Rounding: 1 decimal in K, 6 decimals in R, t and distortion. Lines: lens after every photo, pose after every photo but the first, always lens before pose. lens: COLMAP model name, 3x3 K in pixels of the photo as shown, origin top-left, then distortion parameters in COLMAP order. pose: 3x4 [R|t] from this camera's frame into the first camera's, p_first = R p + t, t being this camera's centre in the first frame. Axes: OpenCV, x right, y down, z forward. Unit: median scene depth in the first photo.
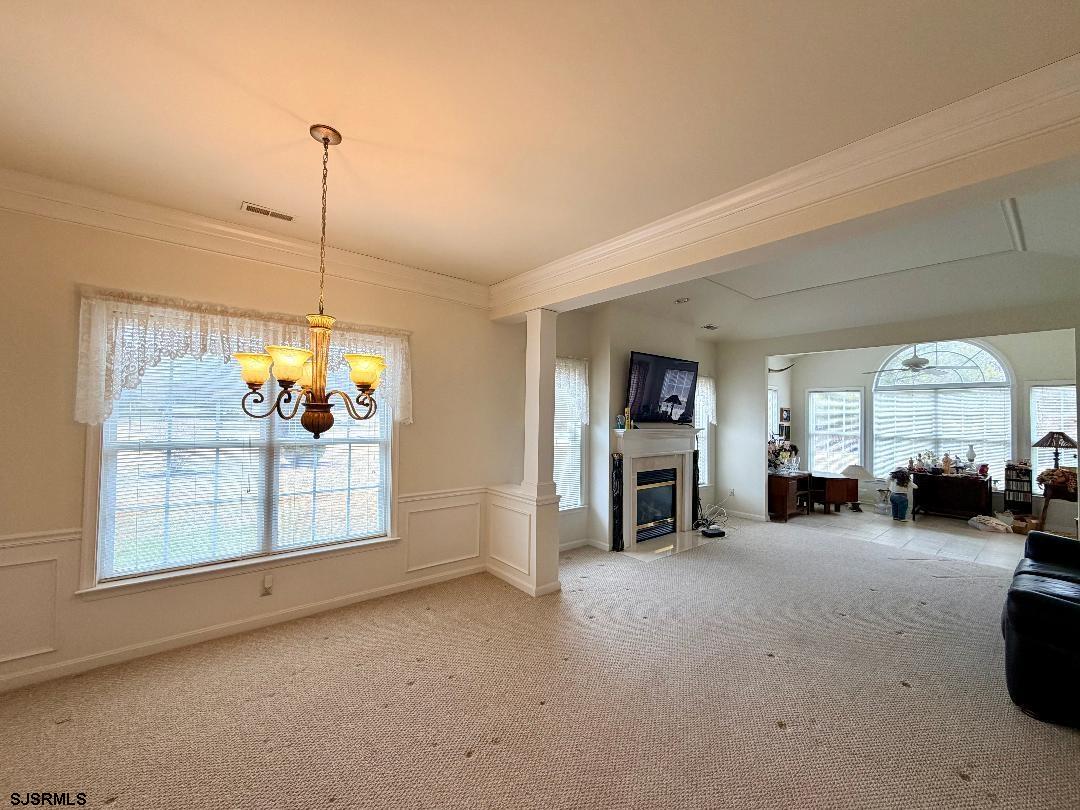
lens RADIAL K [[430.1, 0, 544.2], [0, 430.1, 403.1], [0, 0, 1]] dist [0.003470, -0.000406]
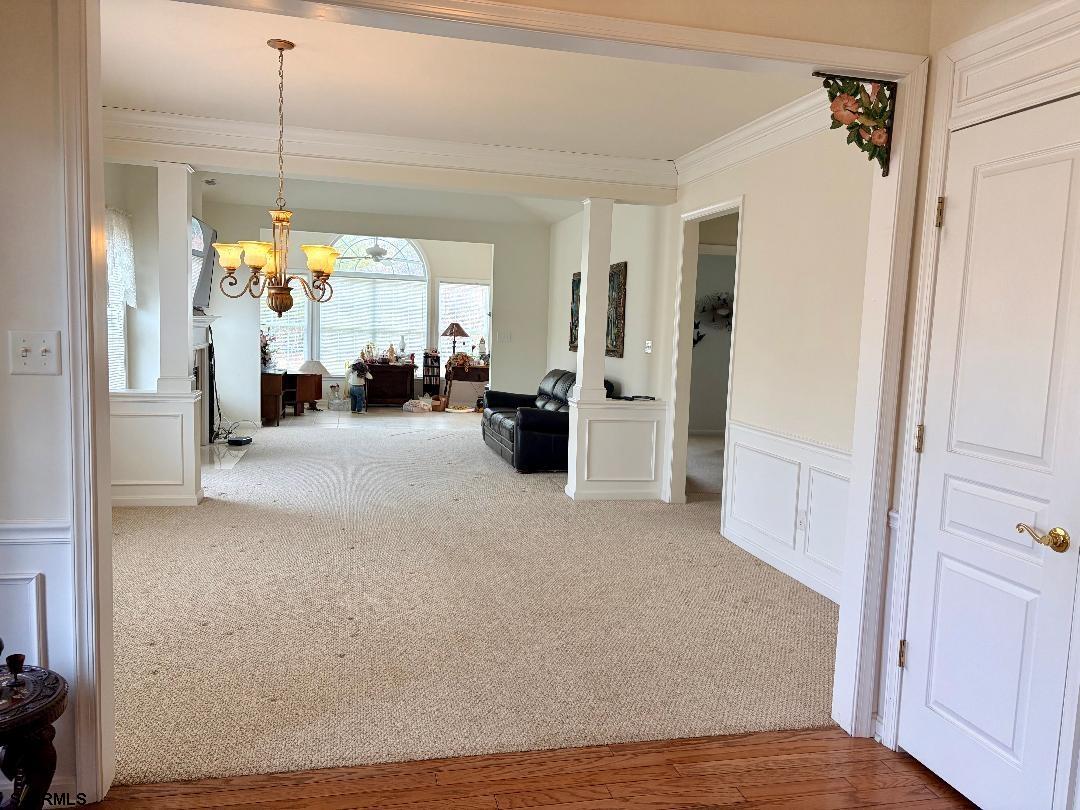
lens RADIAL K [[807.9, 0, 544.4], [0, 807.9, 403.5], [0, 0, 1]] dist [0.040251, 0.001618]
pose [[0.445877, -0.084114, 0.891133, -0.648981], [-0.056881, 0.990900, 0.121991, 0.001403], [-0.893285, -0.105081, 0.437035, -0.189607]]
